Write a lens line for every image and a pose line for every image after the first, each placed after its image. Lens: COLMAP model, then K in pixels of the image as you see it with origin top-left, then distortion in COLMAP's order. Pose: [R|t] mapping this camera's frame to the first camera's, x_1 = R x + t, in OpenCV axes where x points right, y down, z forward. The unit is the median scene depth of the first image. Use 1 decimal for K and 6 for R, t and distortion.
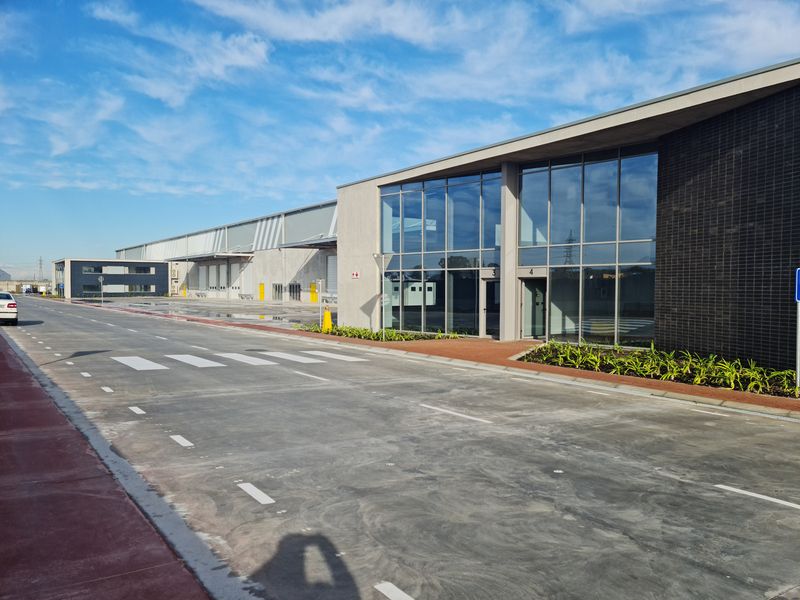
lens RADIAL K [[617.8, 0, 411.7], [0, 617.8, 297.5], [0, 0, 1]] dist [0.099182, -0.110875]
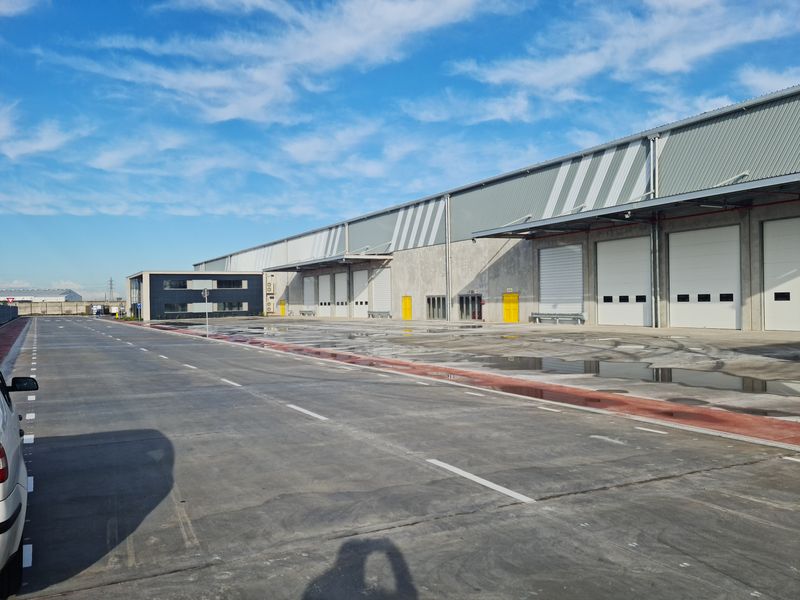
lens RADIAL K [[617.8, 0, 411.7], [0, 617.8, 297.5], [0, 0, 1]] dist [0.099182, -0.110875]
pose [[0.996212, -0.022971, -0.083864, -0.142740], [0.021201, 0.999534, -0.021942, -0.003853], [0.084329, 0.020081, 0.996236, 0.233648]]
